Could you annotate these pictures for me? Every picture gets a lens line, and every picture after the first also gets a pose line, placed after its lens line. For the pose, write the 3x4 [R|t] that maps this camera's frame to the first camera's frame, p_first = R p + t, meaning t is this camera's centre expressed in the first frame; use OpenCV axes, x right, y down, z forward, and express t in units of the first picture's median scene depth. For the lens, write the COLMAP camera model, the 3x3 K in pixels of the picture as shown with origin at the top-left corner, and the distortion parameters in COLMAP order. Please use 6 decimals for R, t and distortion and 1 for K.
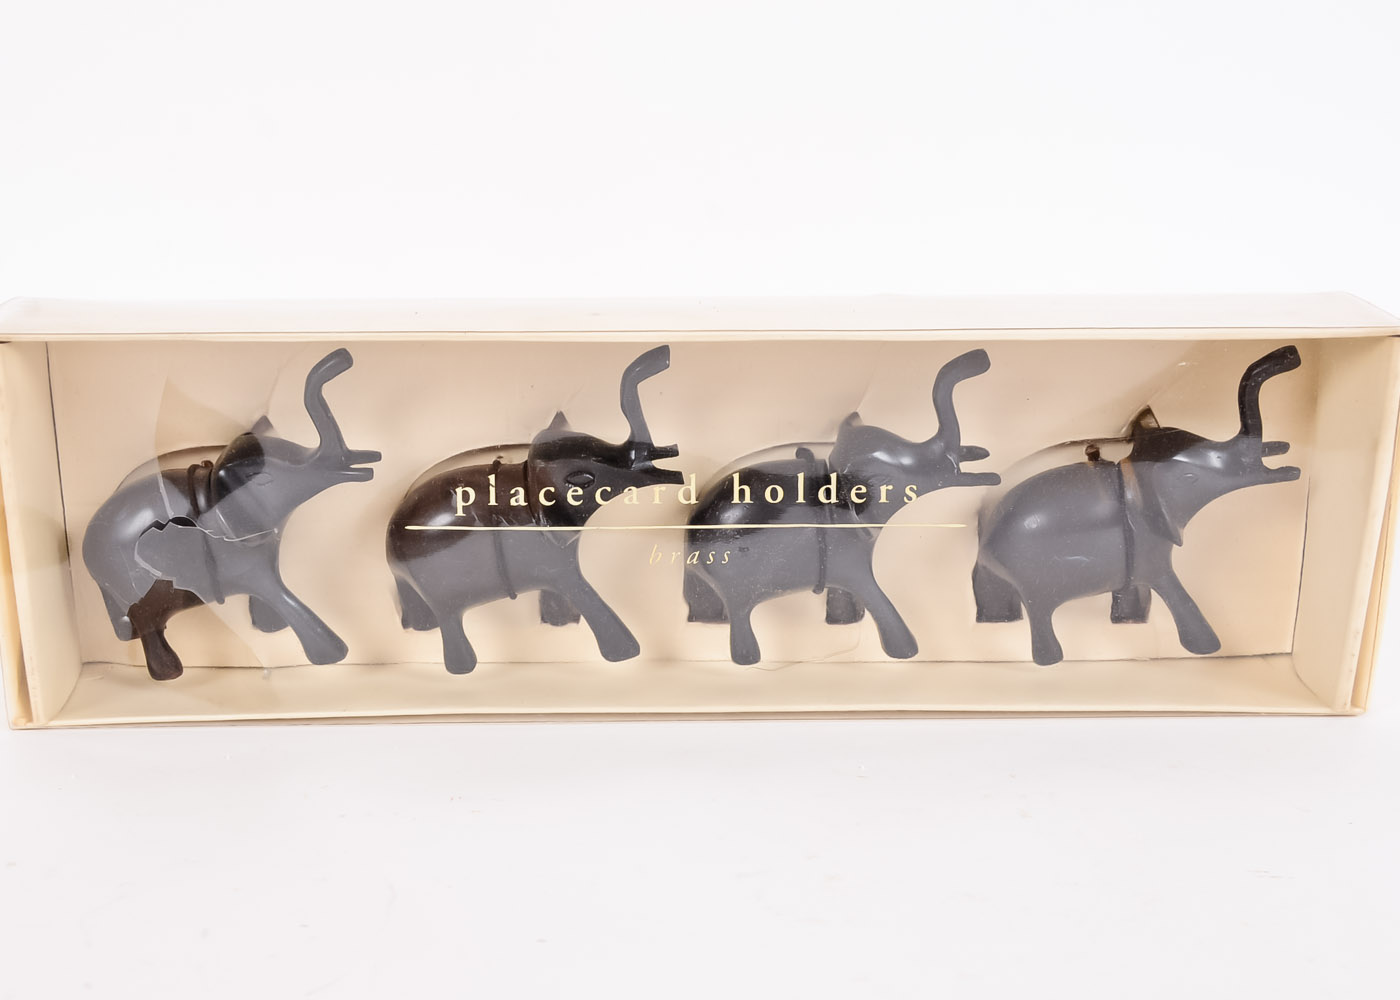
lens RADIAL K [[1883.7, 0, 698.9], [0, 1883.7, 498.4], [0, 0, 1]] dist [0.083161, 0.000000]
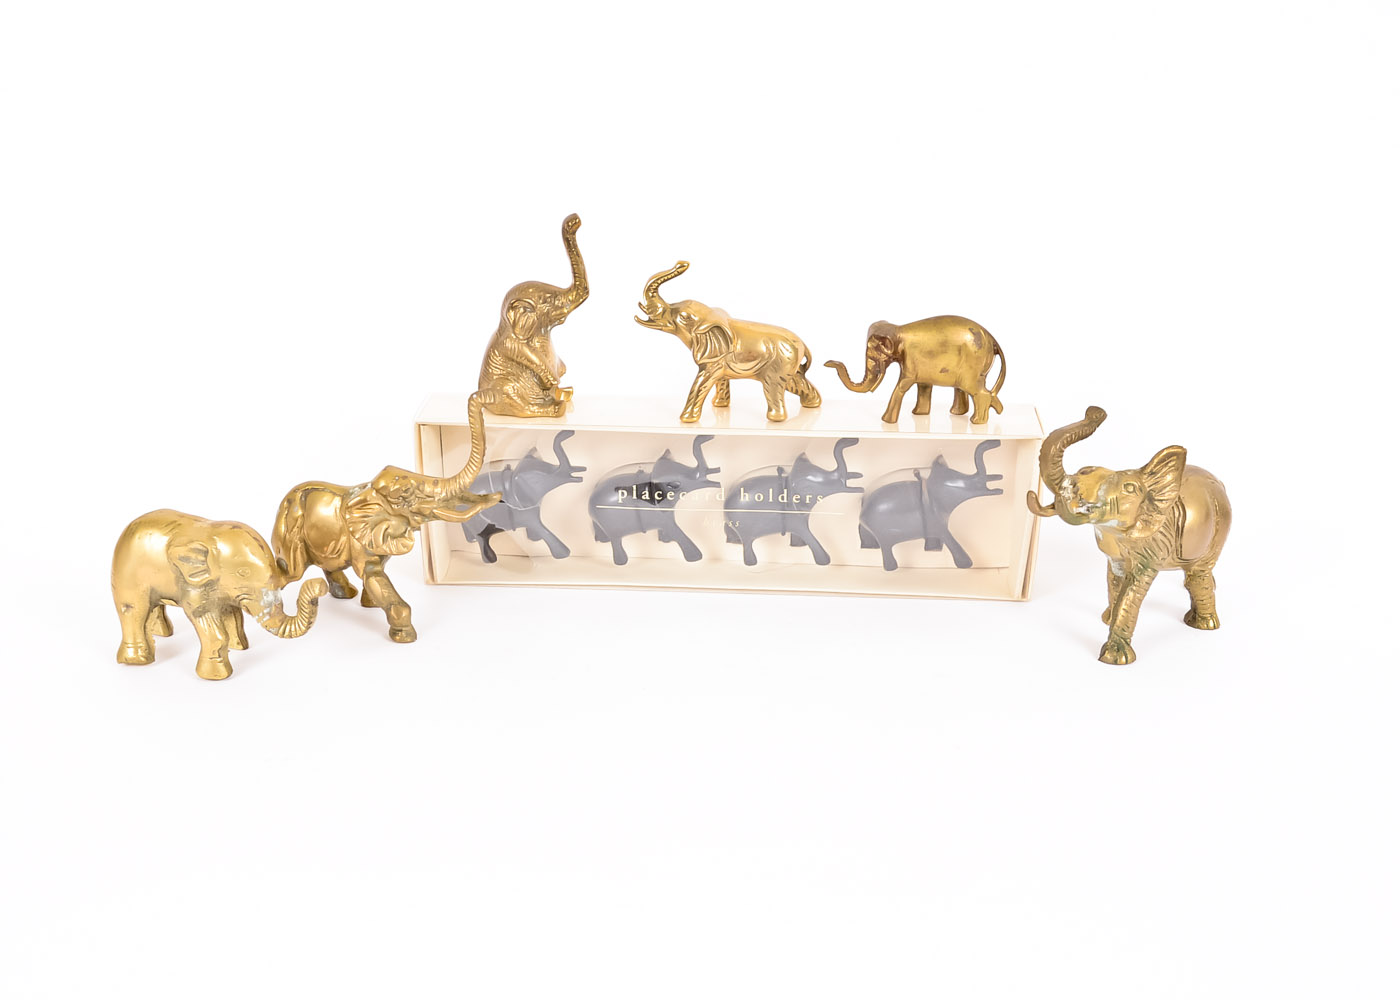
lens RADIAL K [[1569.9, 0, 703.6], [0, 1569.9, 508.1], [0, 0, 1]] dist [0.109136, 0.000000]
pose [[0.995532, 0.034684, -0.087827, 0.129361], [-0.023105, 0.991301, 0.129573, -0.213896], [0.091558, -0.126965, 0.987673, -0.794802]]
